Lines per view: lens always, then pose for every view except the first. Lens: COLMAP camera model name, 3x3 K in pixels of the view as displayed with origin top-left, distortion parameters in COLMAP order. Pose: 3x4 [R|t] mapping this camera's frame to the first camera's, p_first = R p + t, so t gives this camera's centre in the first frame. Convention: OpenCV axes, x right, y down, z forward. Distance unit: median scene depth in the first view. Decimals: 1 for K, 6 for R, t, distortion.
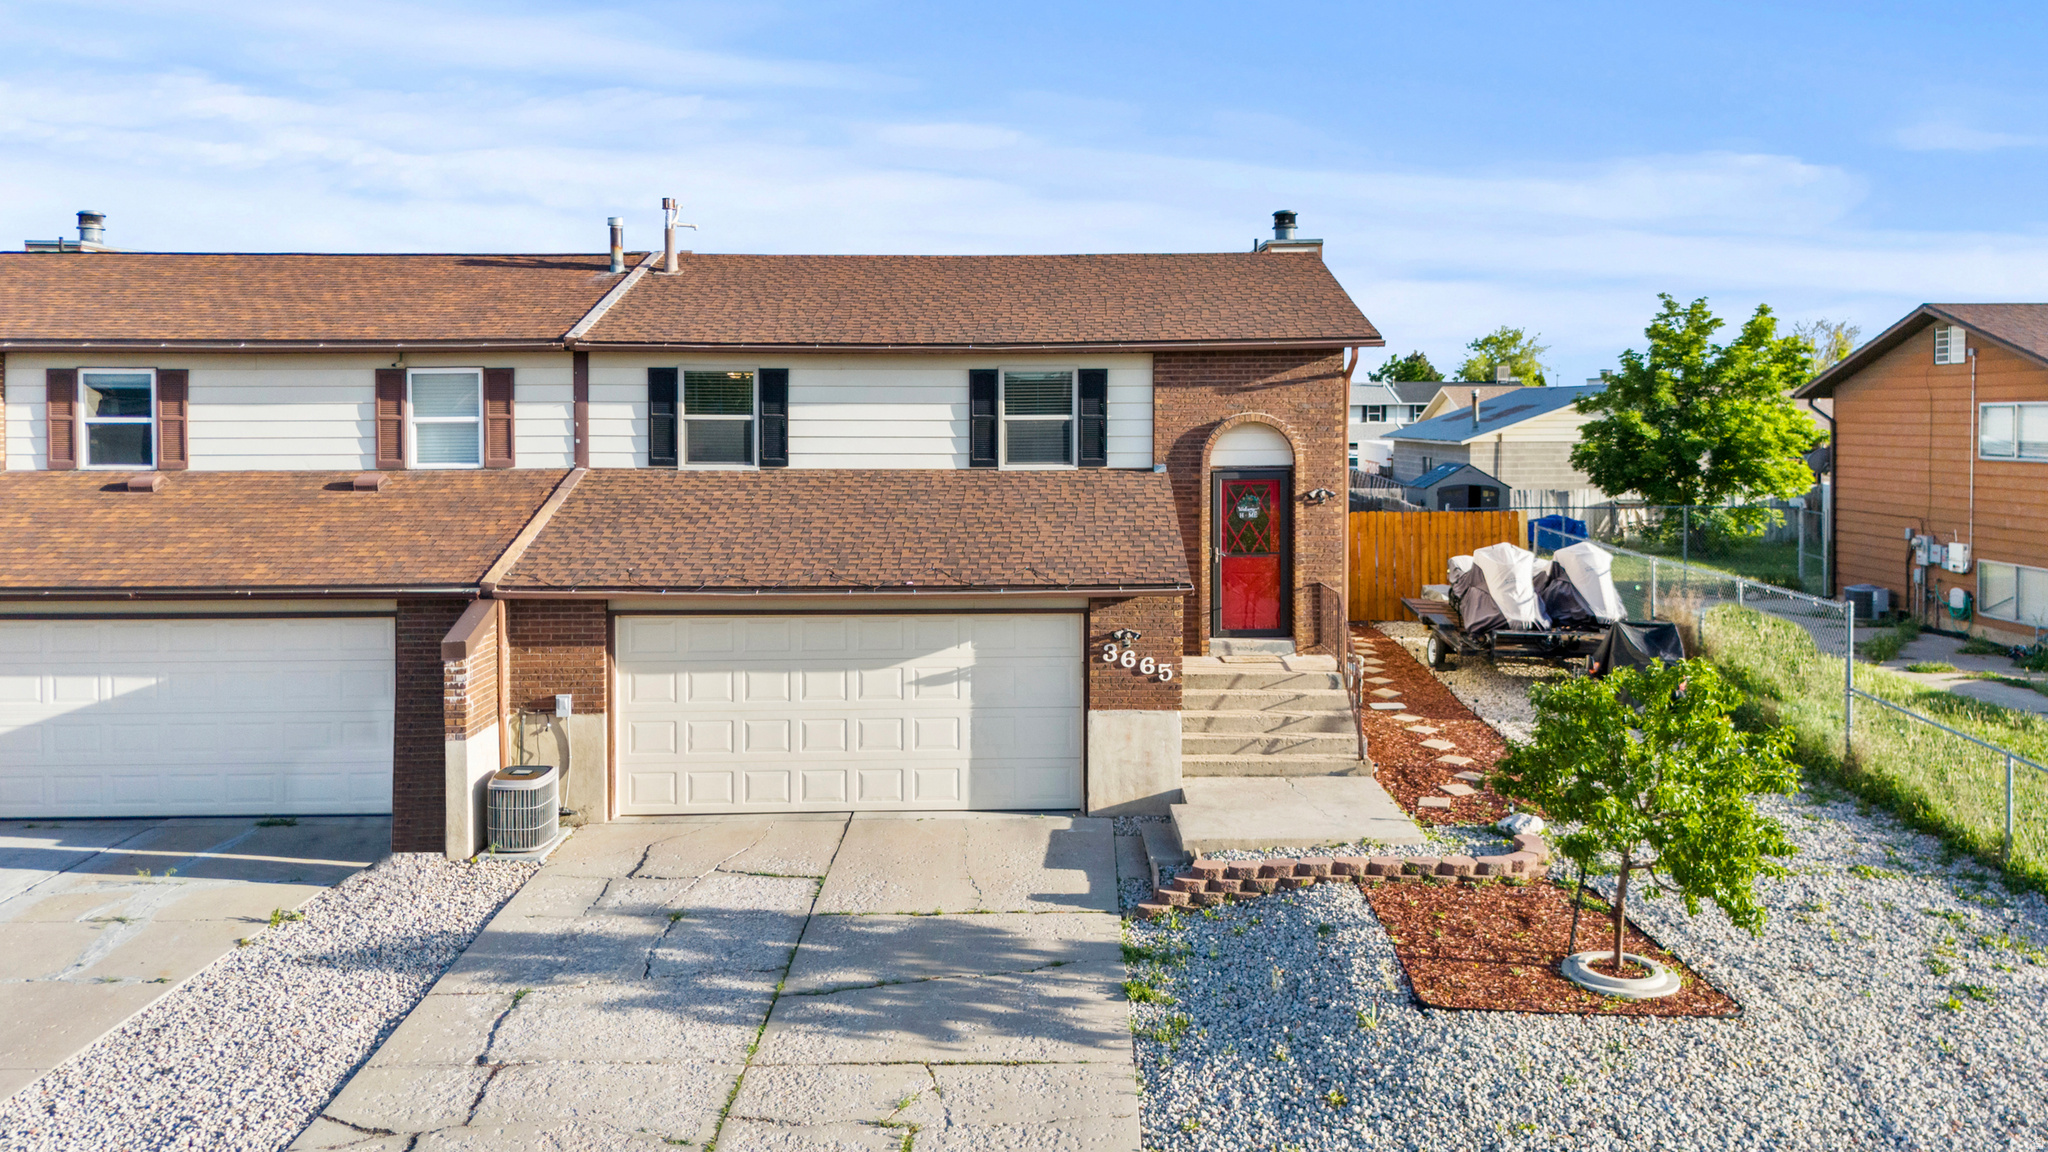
lens RADIAL K [[1591.5, 0, 1024.0], [0, 1591.5, 576.0], [0, 0, 1]] dist [0.086868, -0.111362]
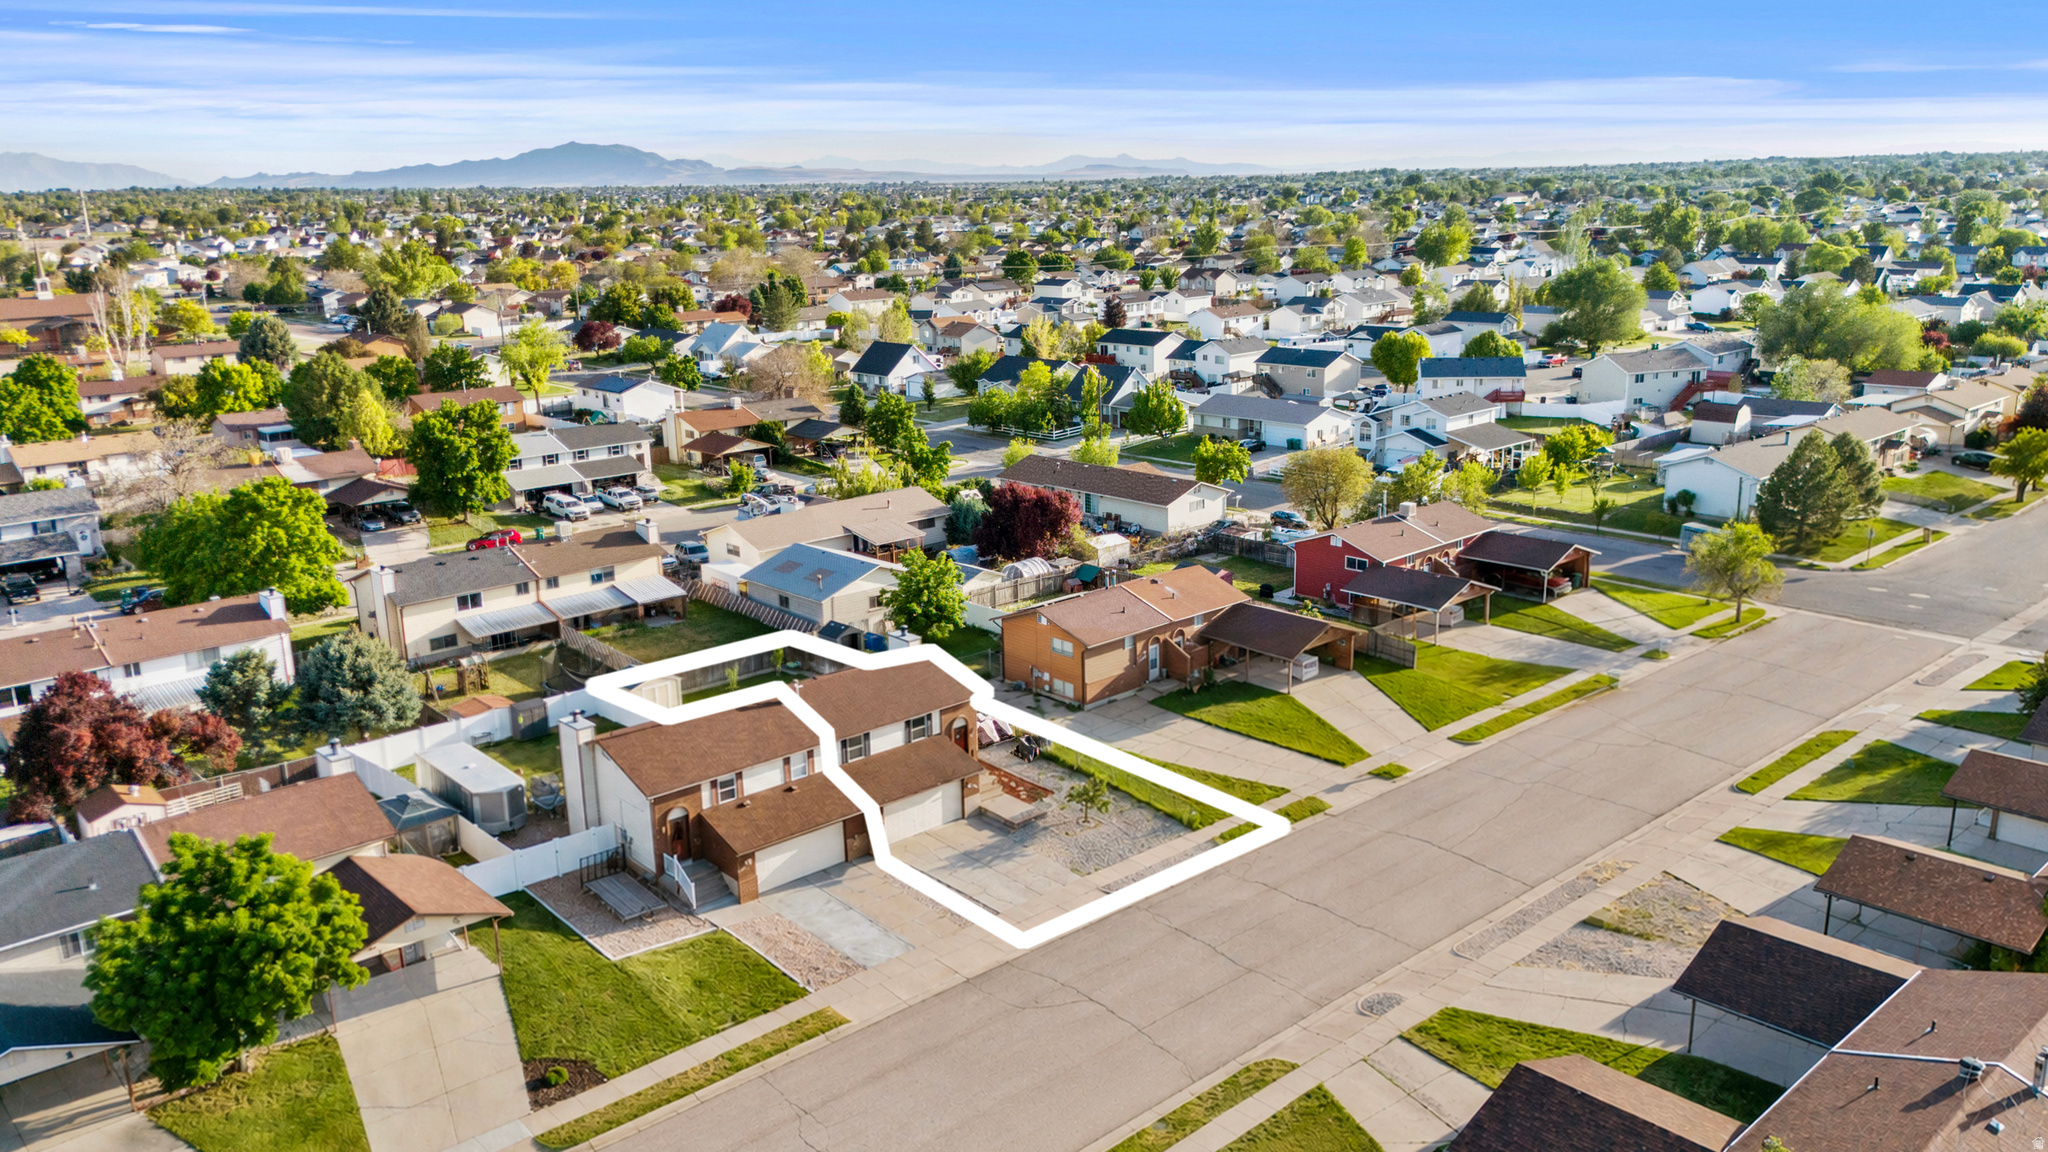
lens RADIAL K [[1591.5, 0, 1024.0], [0, 1591.5, 576.0], [0, 0, 1]] dist [0.086868, -0.111362]
pose [[0.753169, -0.187163, 0.630640, -2.343095], [0.105053, 0.980589, 0.165557, -1.152606], [-0.649385, -0.058441, 0.758211, -2.310160]]
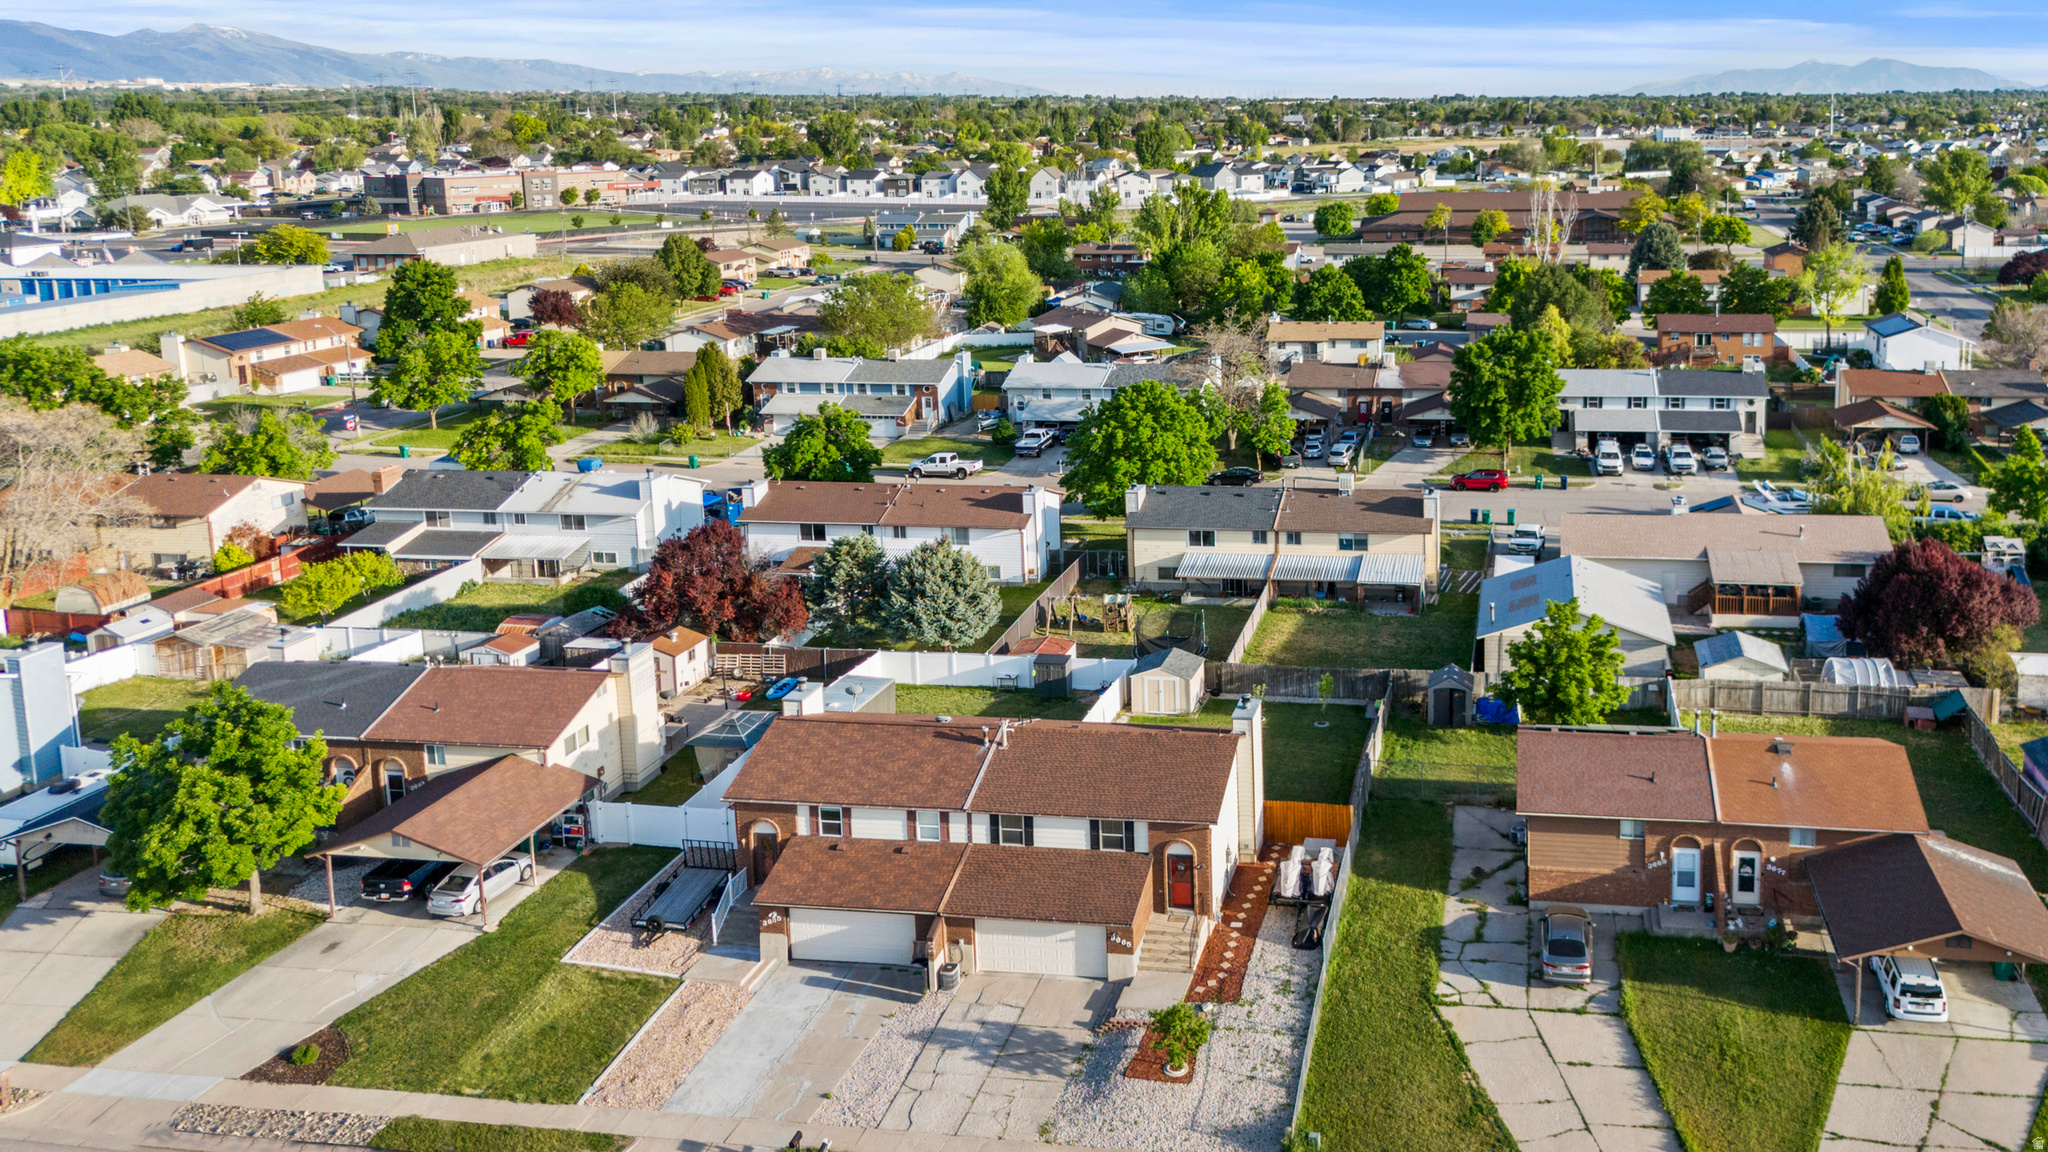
lens RADIAL K [[1556.2, 0, 1235.5], [0, 1556.2, 582.4], [0, 0, 1]] dist [0.098062, -0.000598]
pose [[0.984722, 0.026538, -0.172101, 0.750538], [0.005159, 0.983440, 0.181162, -1.128079], [0.174059, -0.179282, 0.968278, -1.785937]]
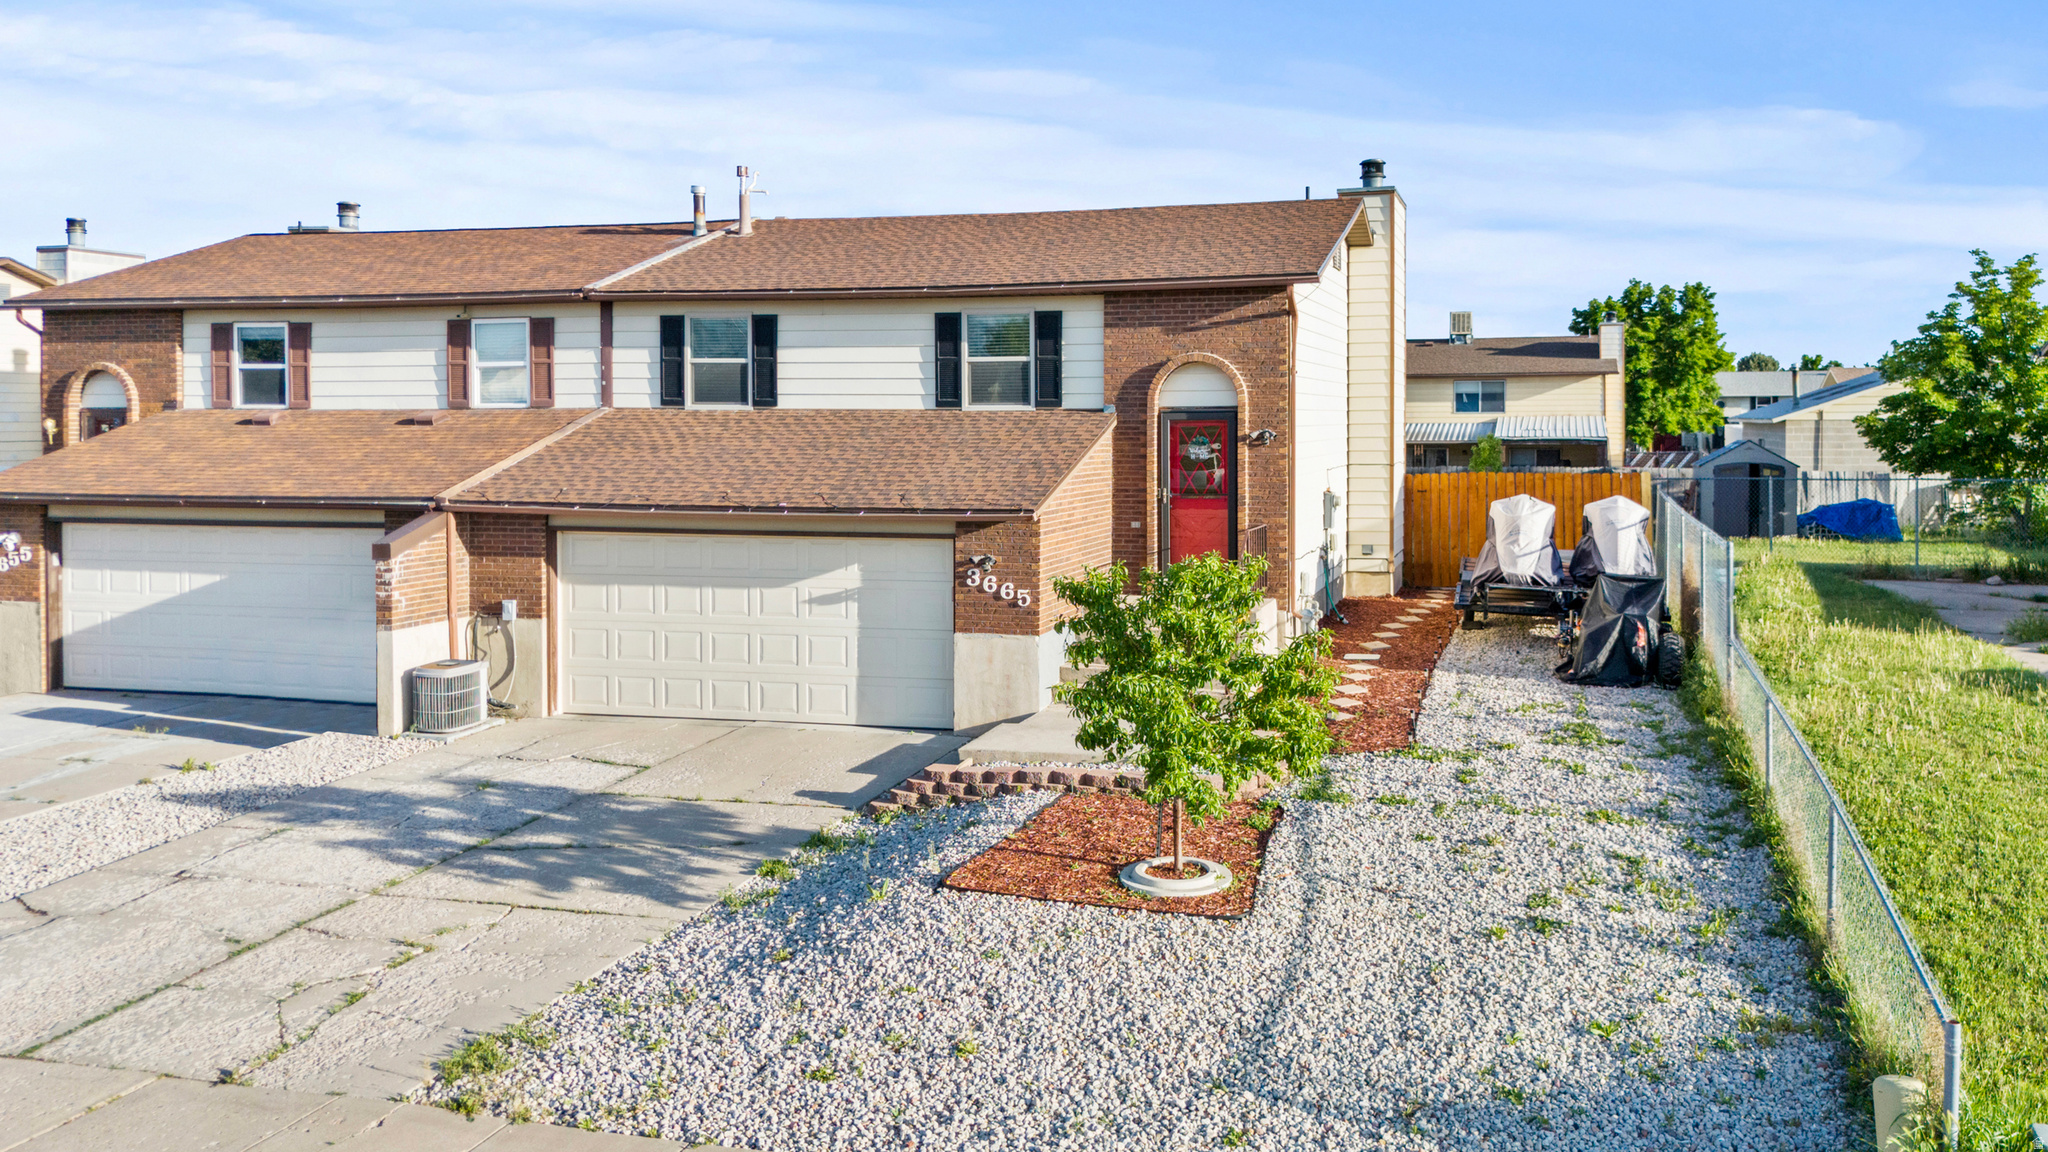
lens RADIAL K [[1578.3, 0, 1097.5], [0, 1578.3, 580.3], [0, 0, 1]] dist [0.088184, -0.106523]
pose [[0.965417, 0.029013, -0.259090, 0.341581], [-0.028598, 0.999577, 0.005370, 0.036472], [0.259136, 0.002225, 0.965838, 0.027470]]
